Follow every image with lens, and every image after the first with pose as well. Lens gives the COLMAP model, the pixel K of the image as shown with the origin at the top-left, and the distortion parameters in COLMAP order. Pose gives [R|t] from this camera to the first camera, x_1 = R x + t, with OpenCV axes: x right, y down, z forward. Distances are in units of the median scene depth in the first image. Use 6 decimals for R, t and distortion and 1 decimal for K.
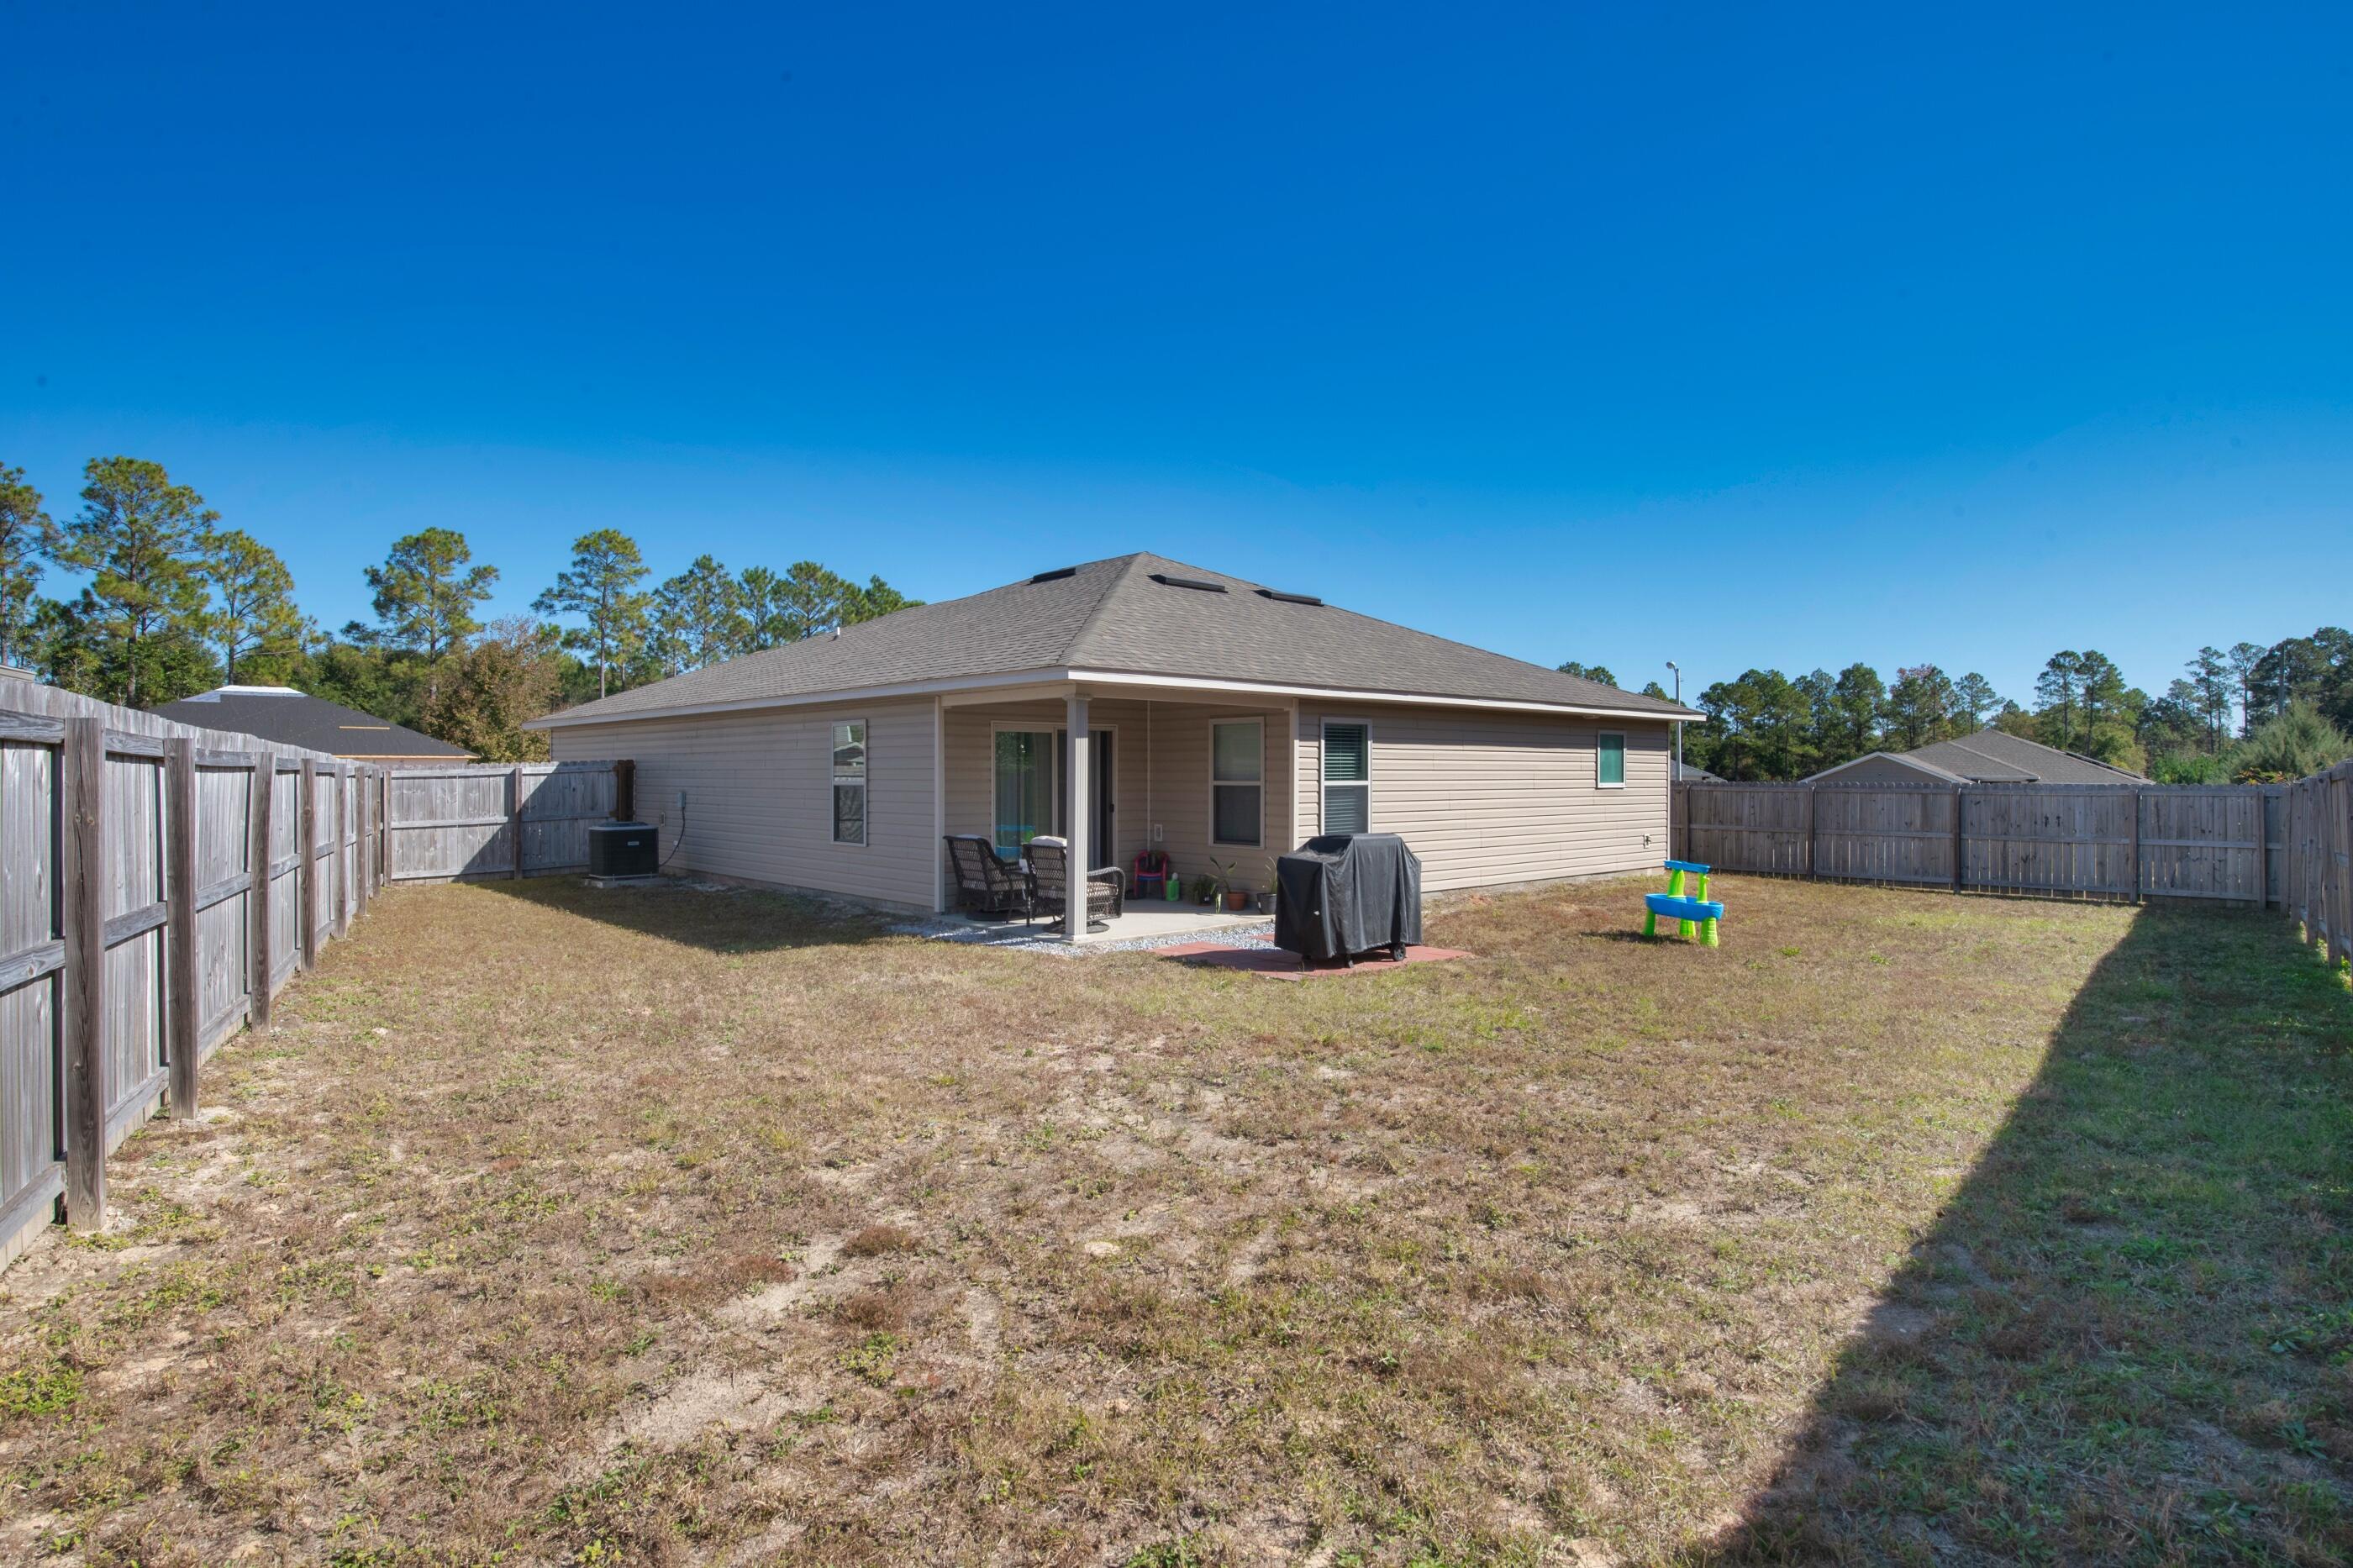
lens RADIAL K [[1234.6, 0, 1176.5], [0, 1234.6, 784.0], [0, 0, 1]] dist [0.002886, 0.001058]
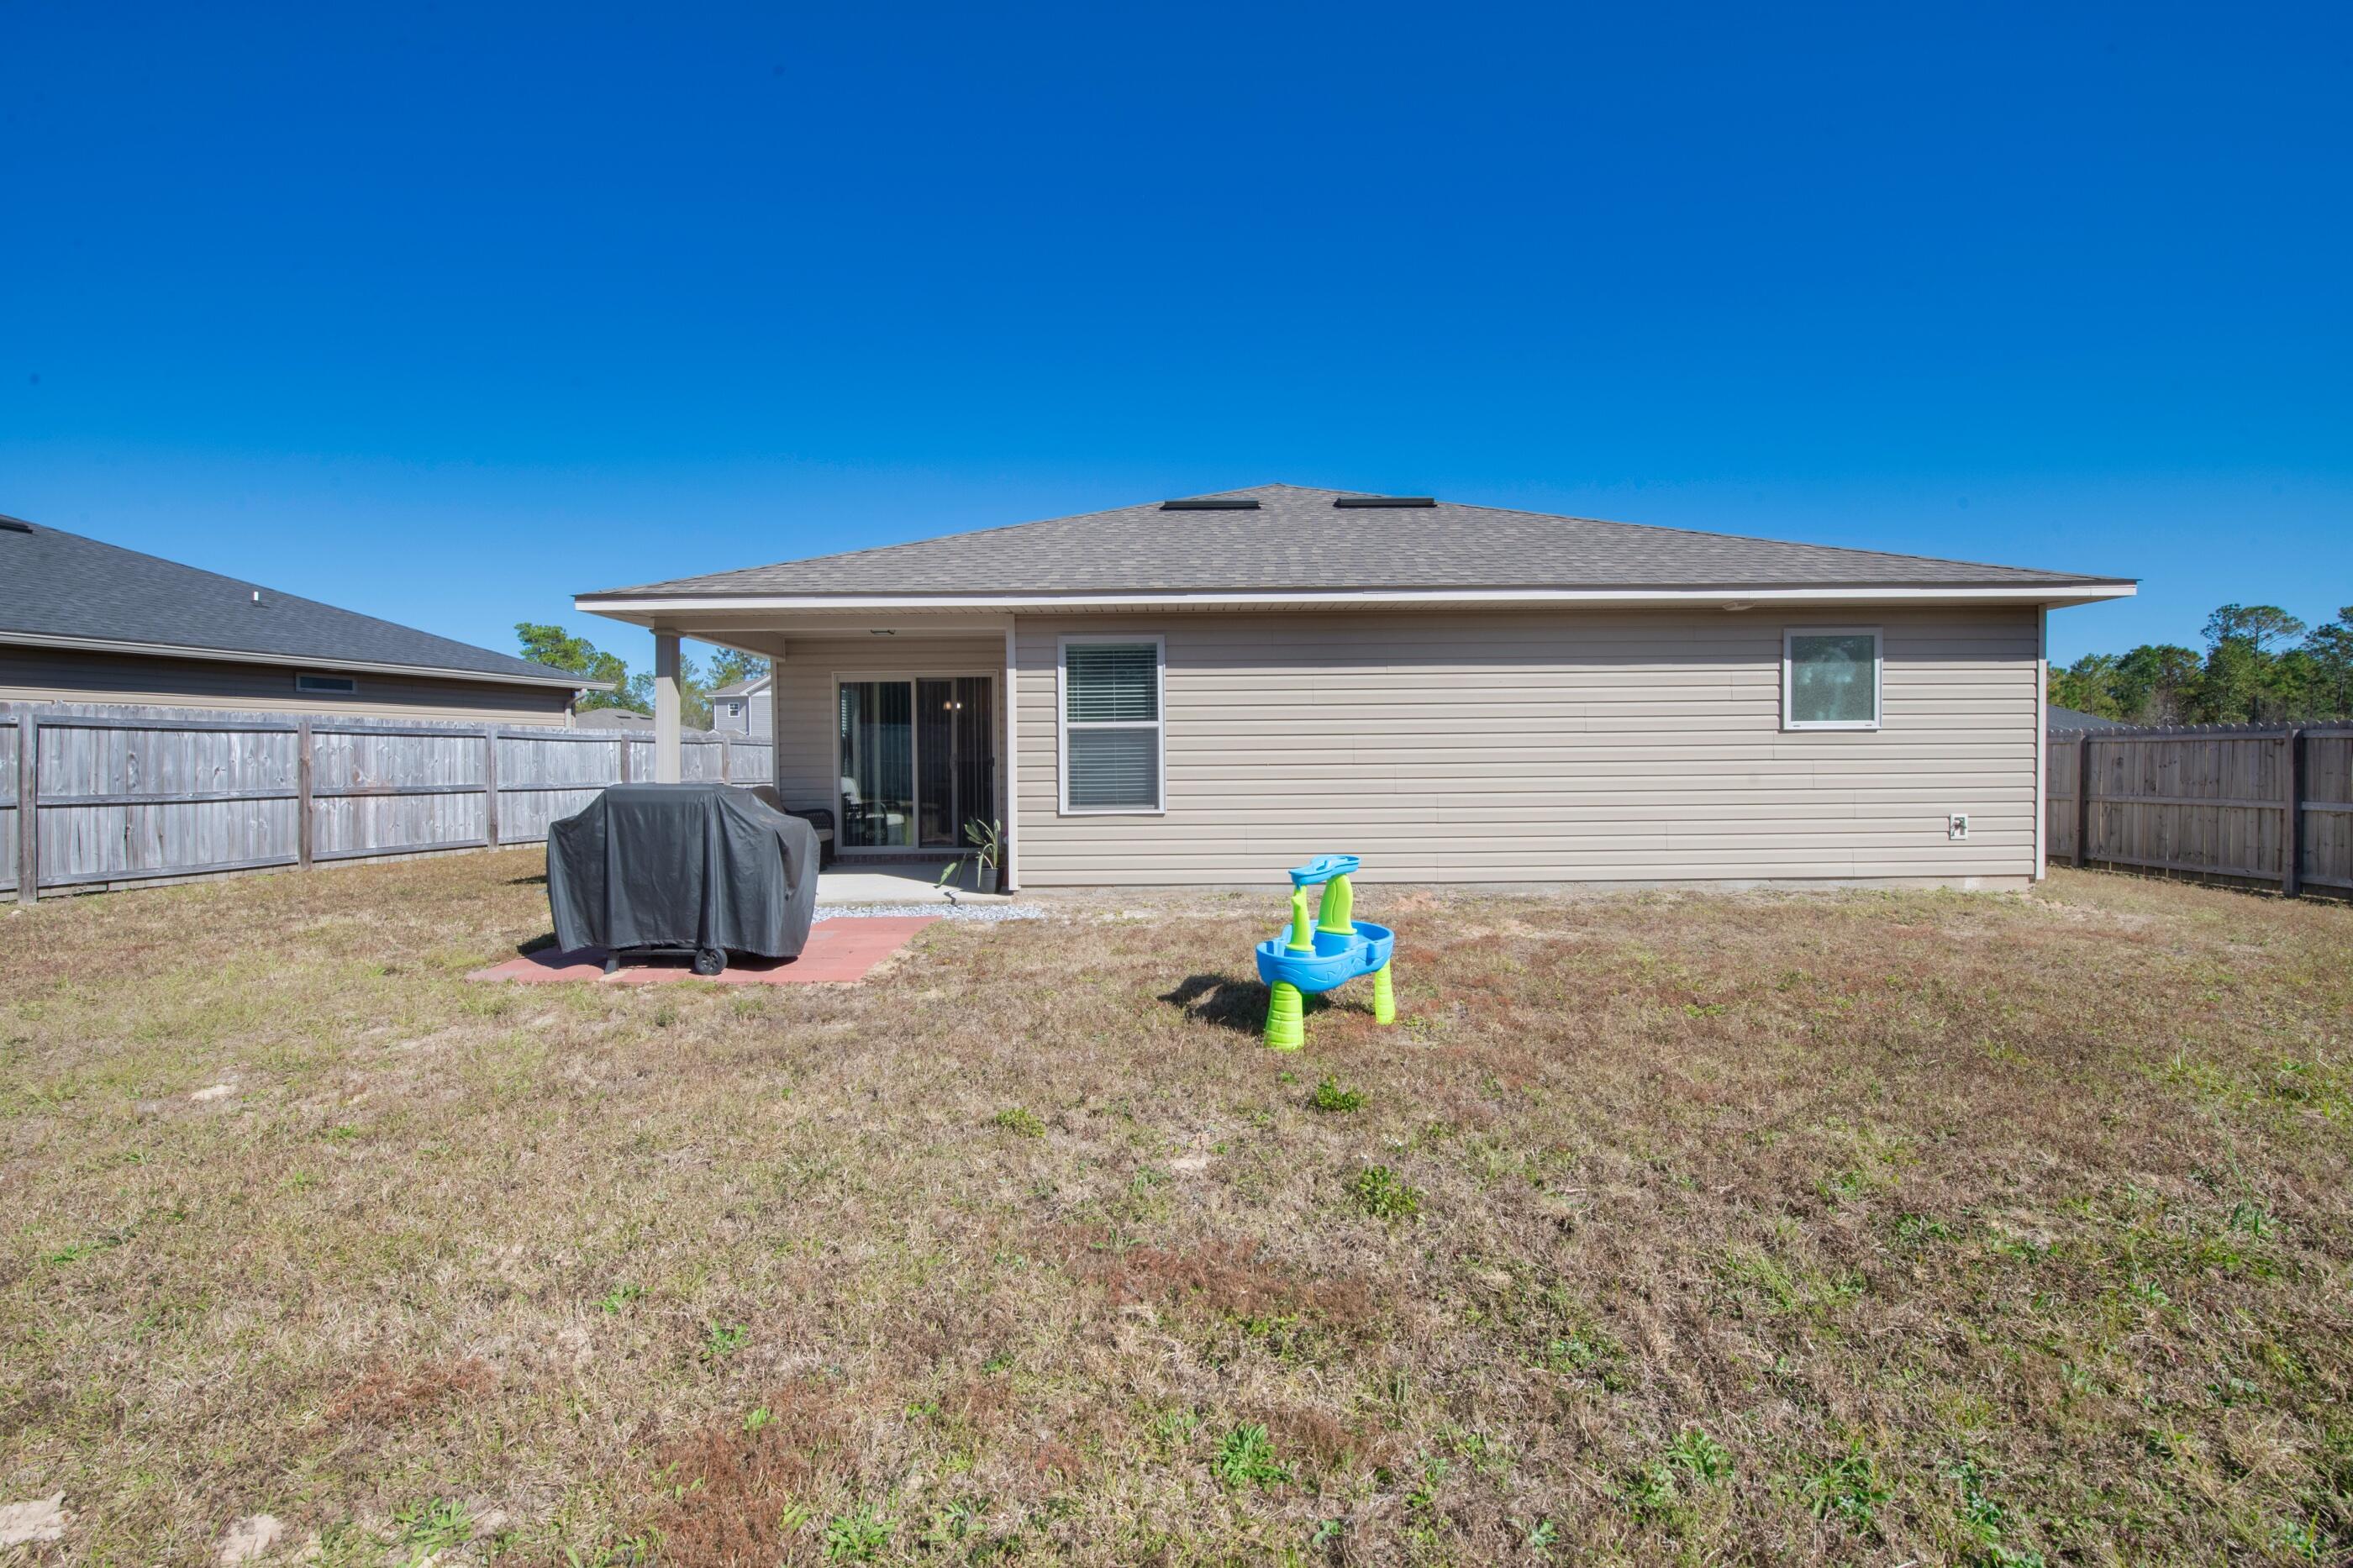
lens RADIAL K [[969.0, 0, 1183.7], [0, 969.0, 781.6], [0, 0, 1]] dist [-0.002591, -0.000712]
pose [[0.744249, 0.008012, -0.667854, 0.715392], [0.003700, 0.999863, 0.016119, 0.030680], [0.667892, -0.014468, 0.744118, 0.783493]]
